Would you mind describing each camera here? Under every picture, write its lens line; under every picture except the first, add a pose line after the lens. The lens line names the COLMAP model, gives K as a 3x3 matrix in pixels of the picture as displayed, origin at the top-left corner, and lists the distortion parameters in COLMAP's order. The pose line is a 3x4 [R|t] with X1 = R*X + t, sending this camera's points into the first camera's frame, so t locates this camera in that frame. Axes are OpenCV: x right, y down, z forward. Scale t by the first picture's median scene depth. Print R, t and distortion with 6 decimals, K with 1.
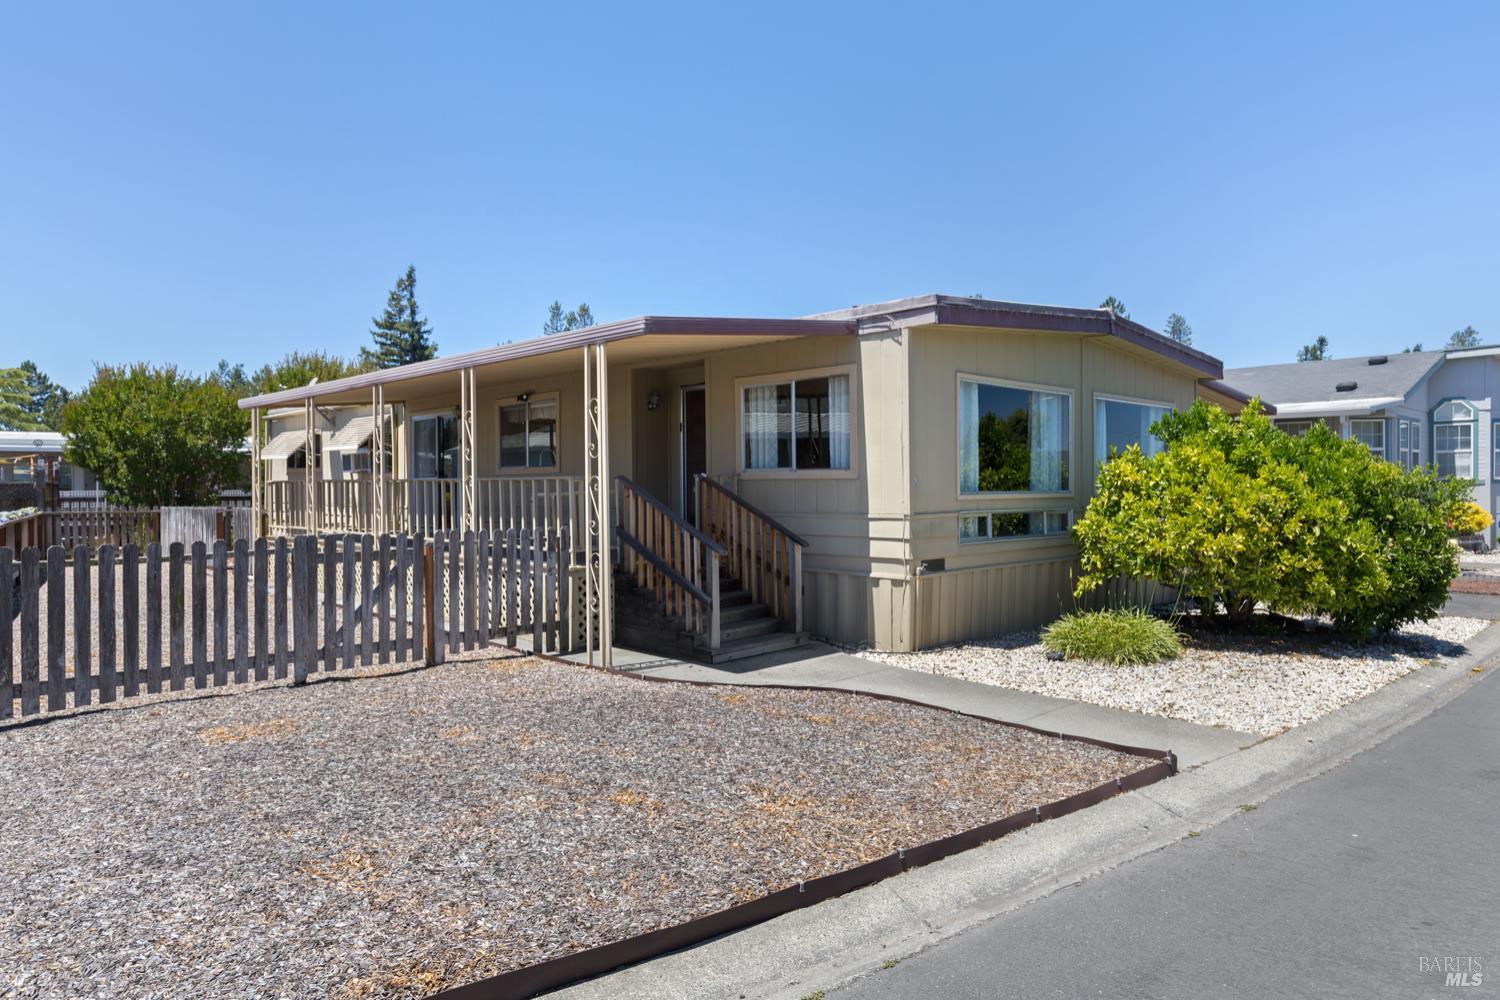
lens RADIAL K [[1000.5, 0, 752.4], [0, 1000.5, 496.3], [0, 0, 1]] dist [0.021916, -0.006848]
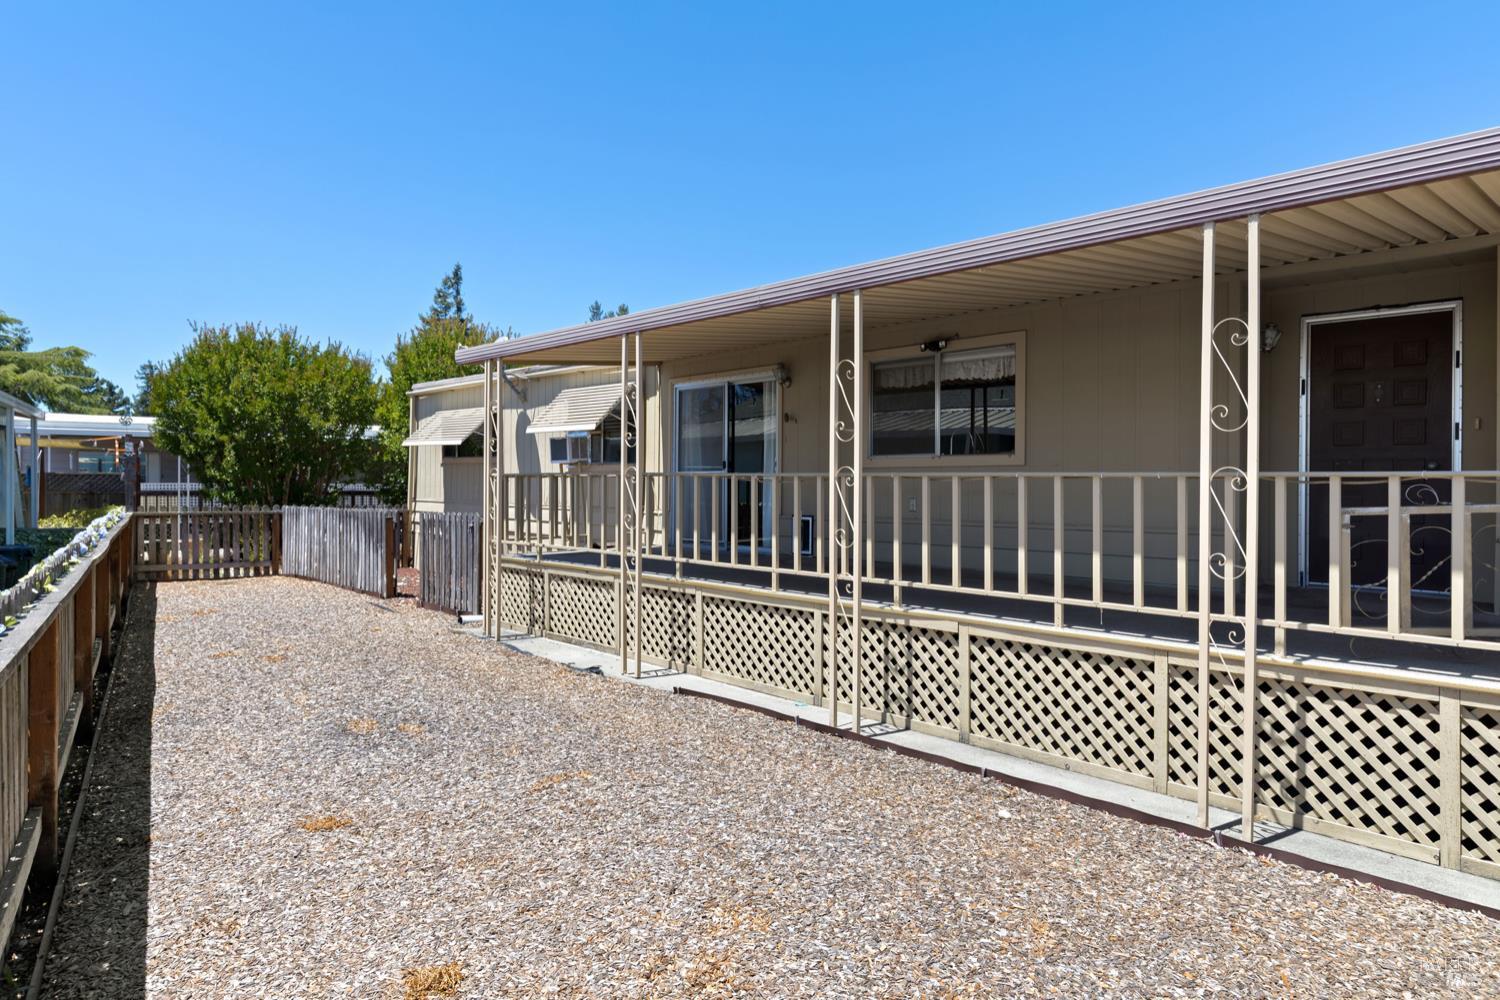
lens RADIAL K [[927.9, 0, 746.9], [0, 927.9, 490.9], [0, 0, 1]] dist [0.009720, 0.004067]
pose [[0.999903, 0.012522, 0.006018, -0.223863], [-0.012500, 0.999915, -0.003700, -0.002737], [-0.006064, 0.003624, 0.999975, 0.271956]]
